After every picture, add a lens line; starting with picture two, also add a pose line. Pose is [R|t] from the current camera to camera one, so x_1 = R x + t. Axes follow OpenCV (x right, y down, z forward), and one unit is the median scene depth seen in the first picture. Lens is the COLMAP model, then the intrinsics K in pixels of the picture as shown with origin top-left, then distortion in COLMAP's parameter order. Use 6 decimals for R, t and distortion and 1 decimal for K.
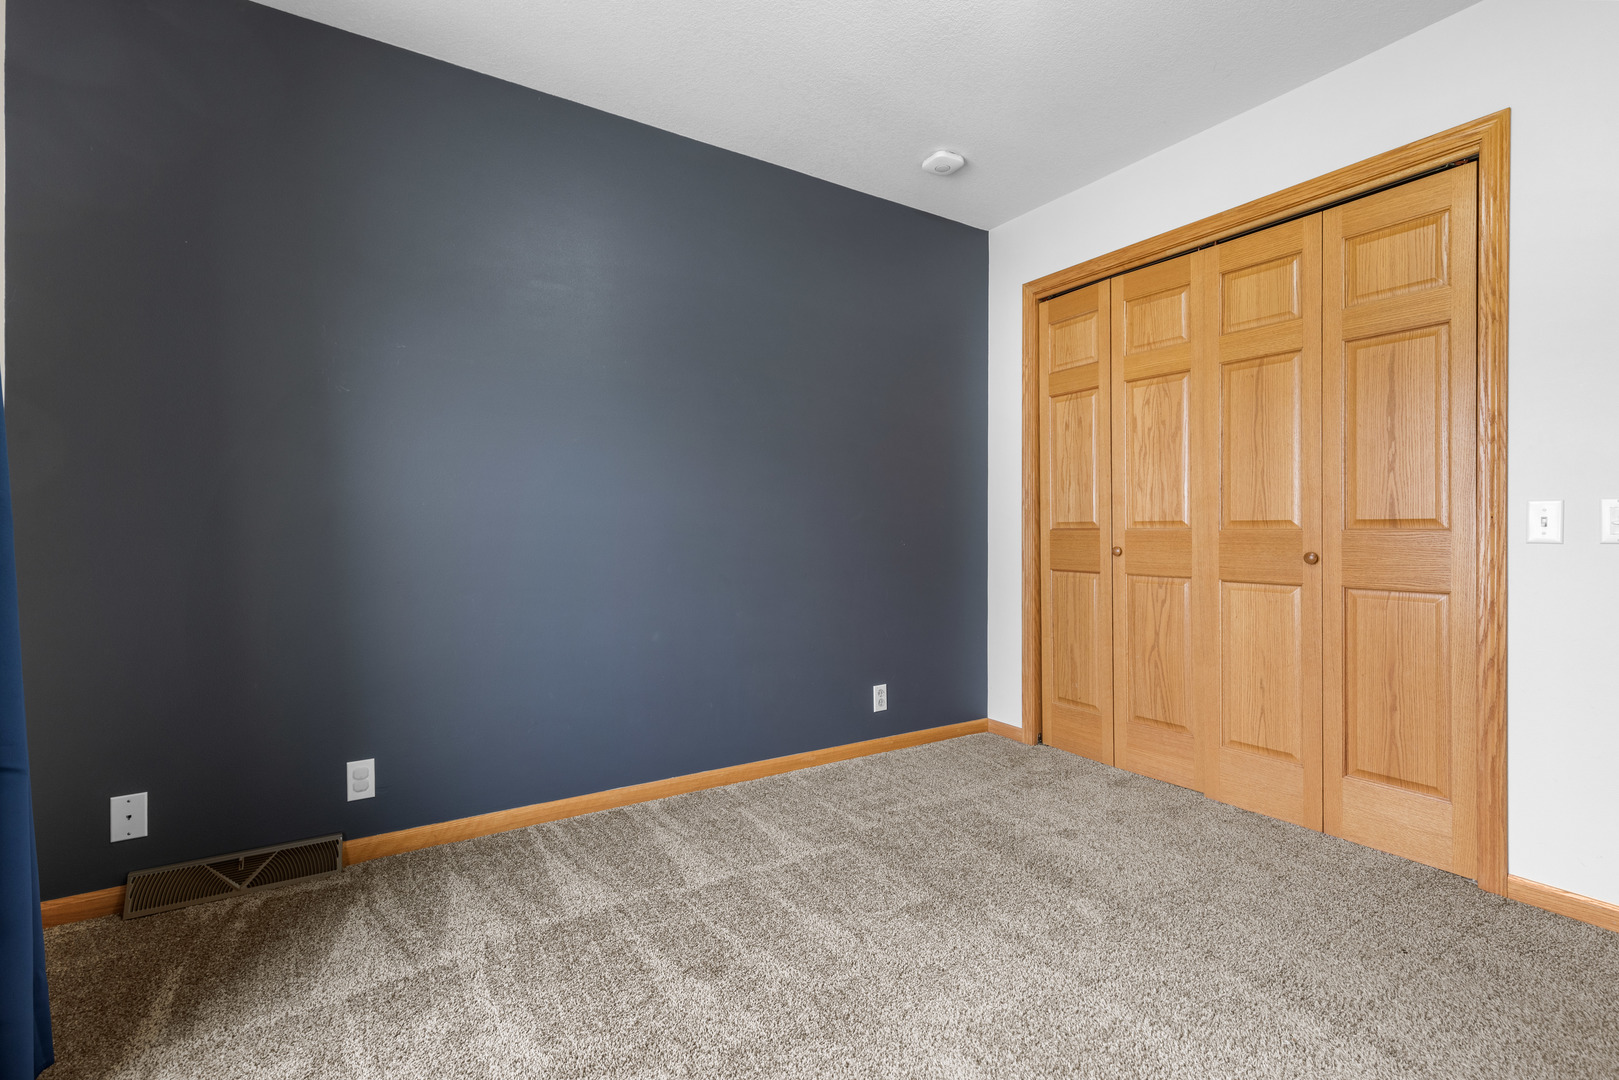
lens RADIAL K [[736.2, 0, 807.7], [0, 736.2, 538.8], [0, 0, 1]] dist [0.005395, -0.002432]
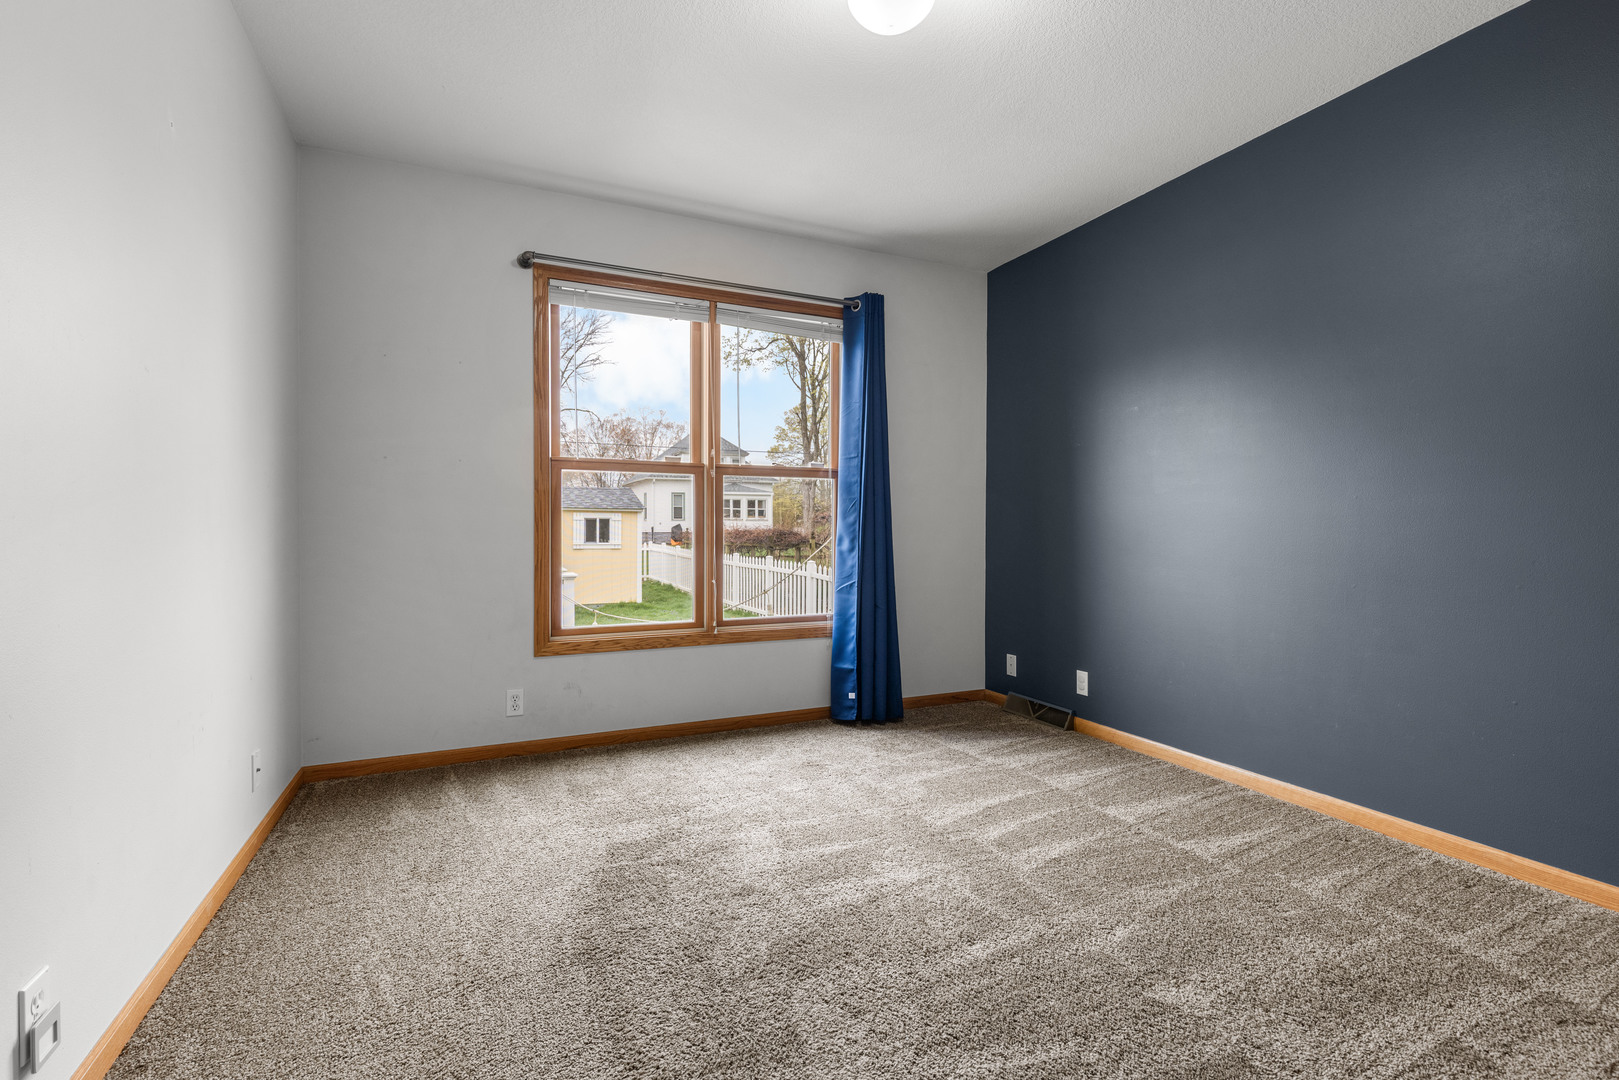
lens RADIAL K [[736.2, 0, 809.4], [0, 736.2, 536.5], [0, 0, 1]] dist [0.005395, -0.002432]
pose [[-0.126267, 0.020840, -0.991777, 1.210323], [-0.007828, 0.999727, 0.022004, -0.038102], [0.991965, 0.010542, -0.126069, 0.653236]]
